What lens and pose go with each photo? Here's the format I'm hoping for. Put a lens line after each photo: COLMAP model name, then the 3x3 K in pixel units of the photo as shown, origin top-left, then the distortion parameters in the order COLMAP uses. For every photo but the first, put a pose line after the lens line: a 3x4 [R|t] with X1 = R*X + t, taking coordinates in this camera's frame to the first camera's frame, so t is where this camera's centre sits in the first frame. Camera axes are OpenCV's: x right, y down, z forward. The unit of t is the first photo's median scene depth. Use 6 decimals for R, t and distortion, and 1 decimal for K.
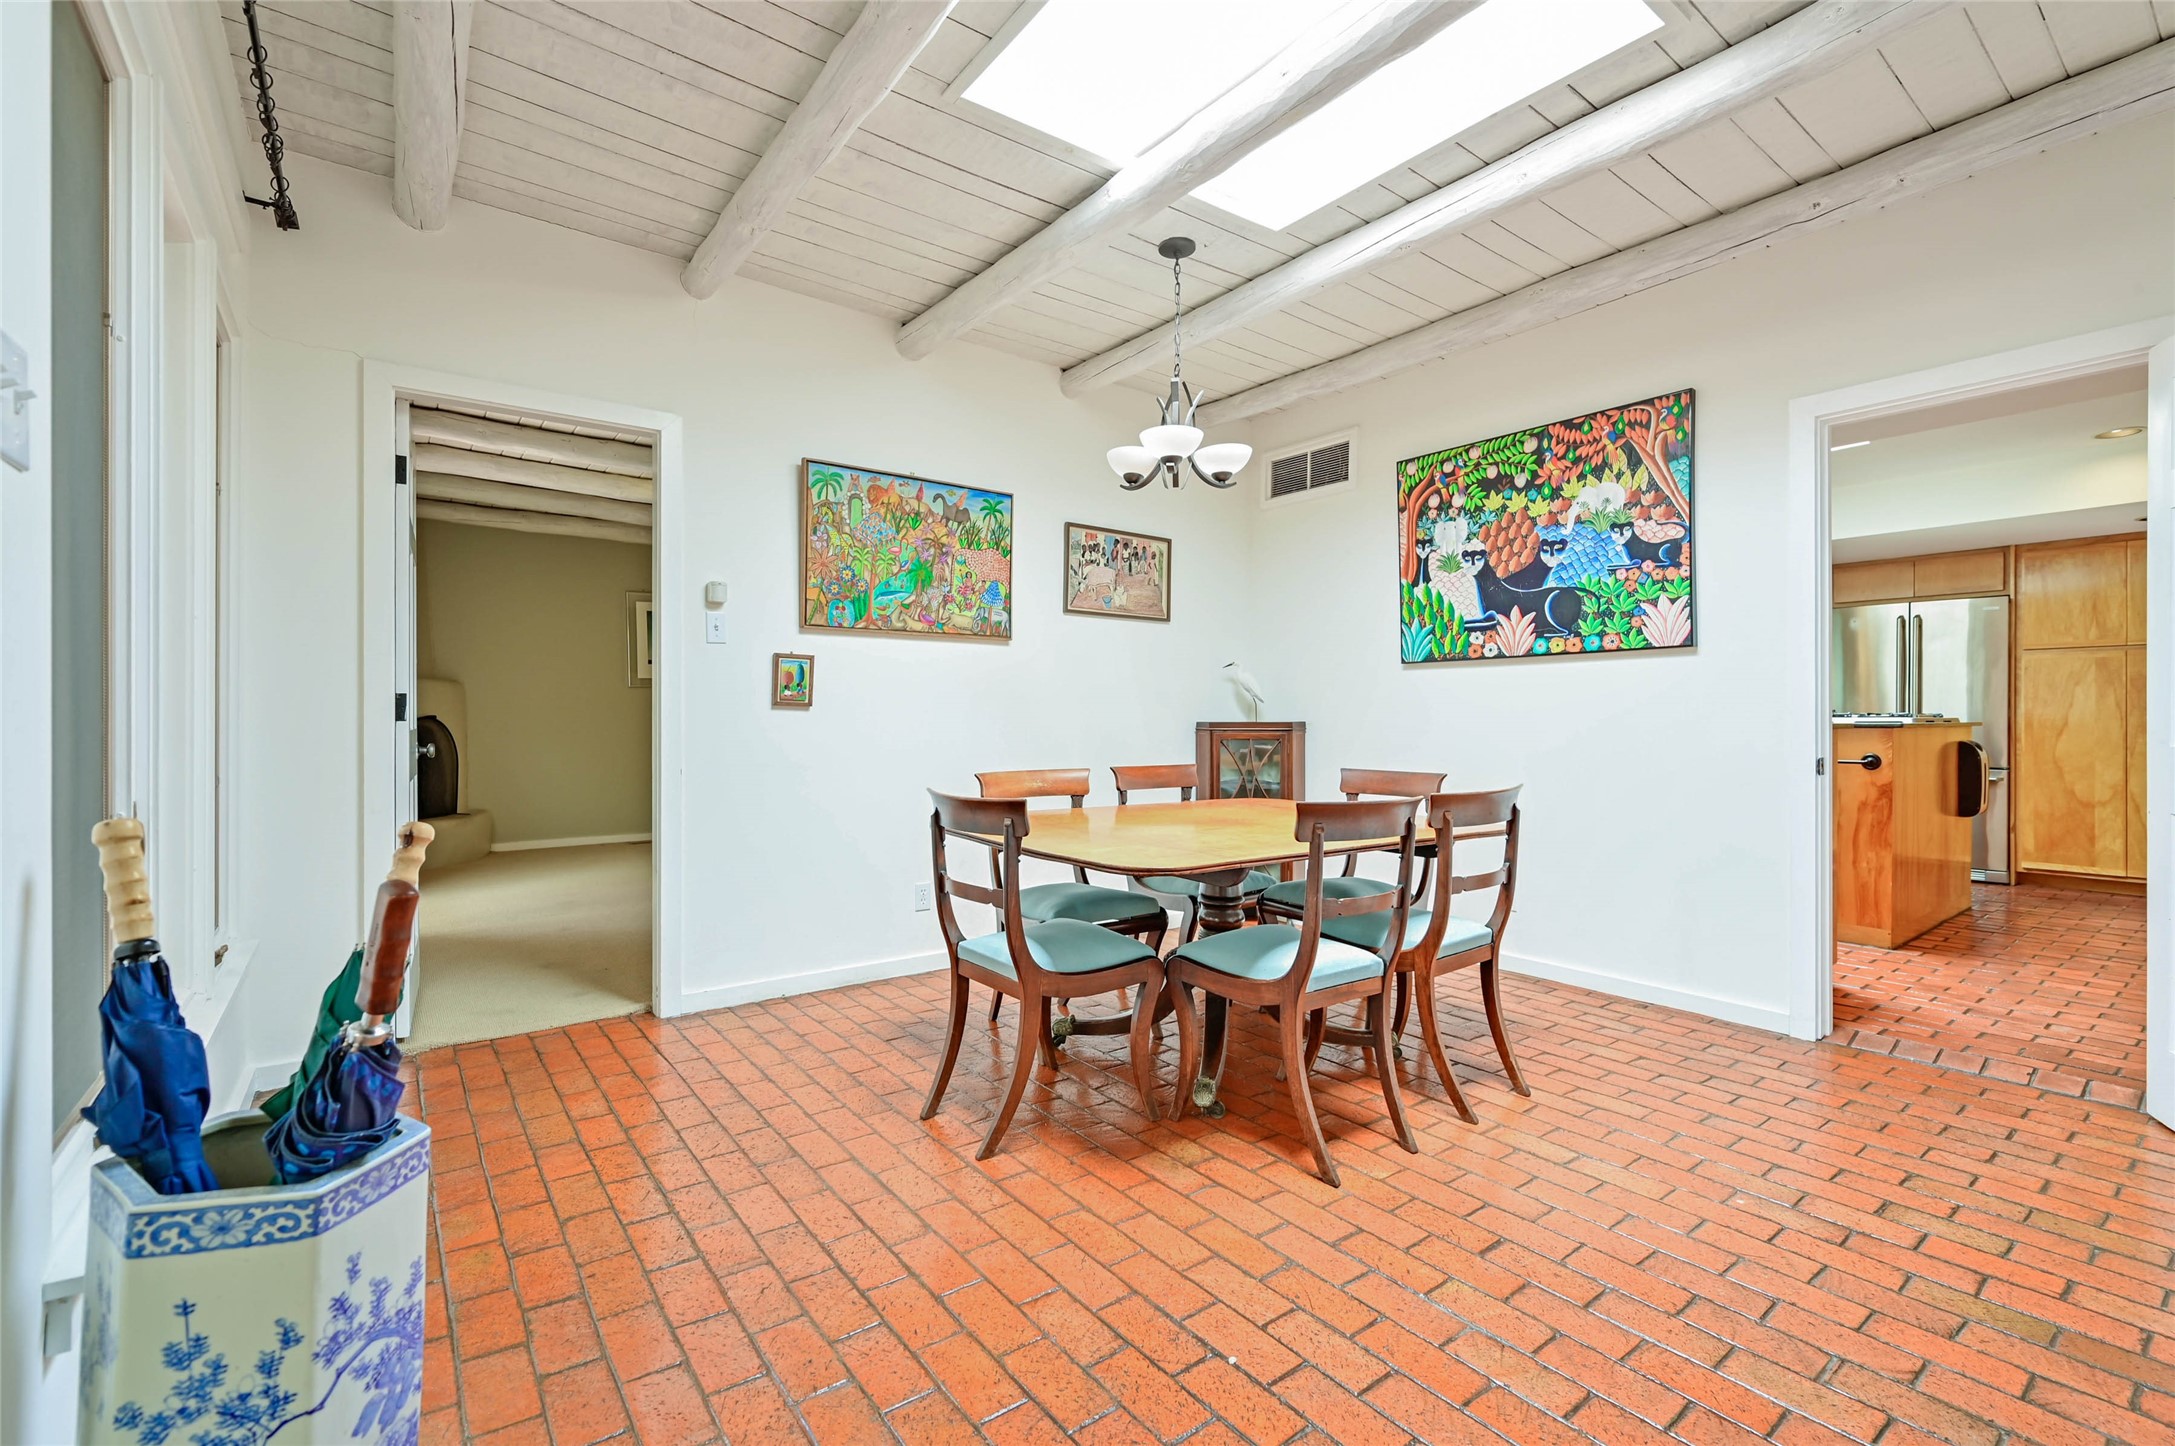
lens RADIAL K [[953.2, 0, 1099.3], [0, 953.2, 715.7], [0, 0, 1]] dist [0.010488, -0.000625]
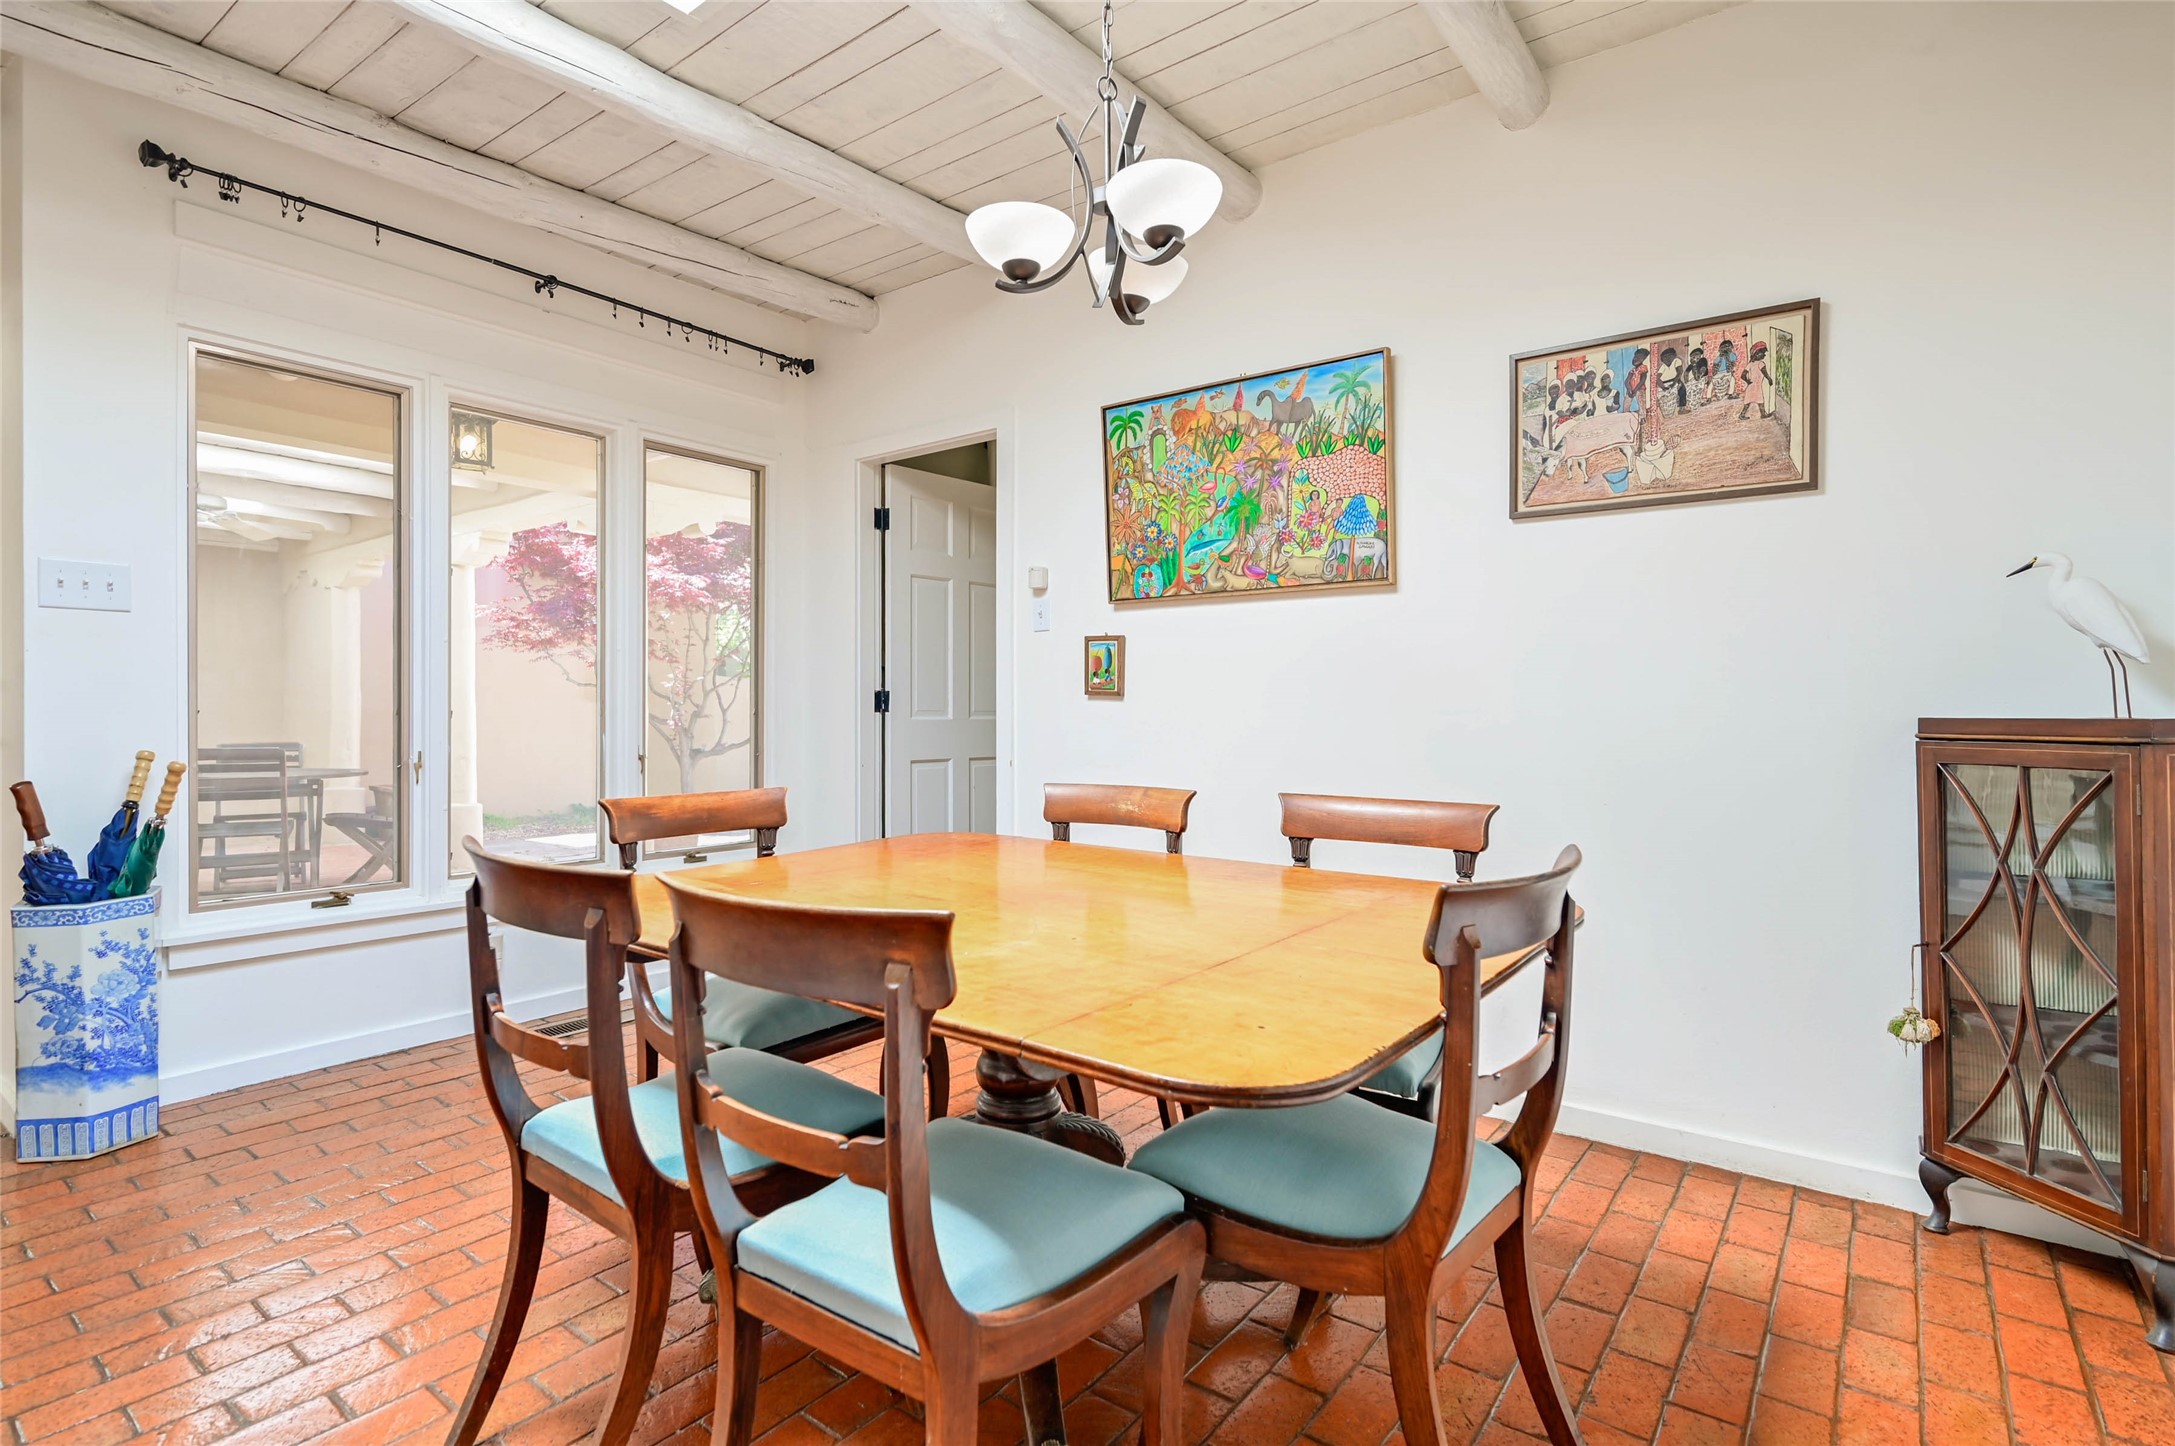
lens RADIAL K [[1055.1, 0, 1087.5], [0, 1055.1, 717.3], [0, 0, 1]] dist [-0.004478, -0.001685]
pose [[0.258629, 0.004700, -0.965965, 0.555480], [-0.000218, 0.999988, 0.004807, 0.004750], [0.965977, -0.001032, 0.258627, 0.676880]]
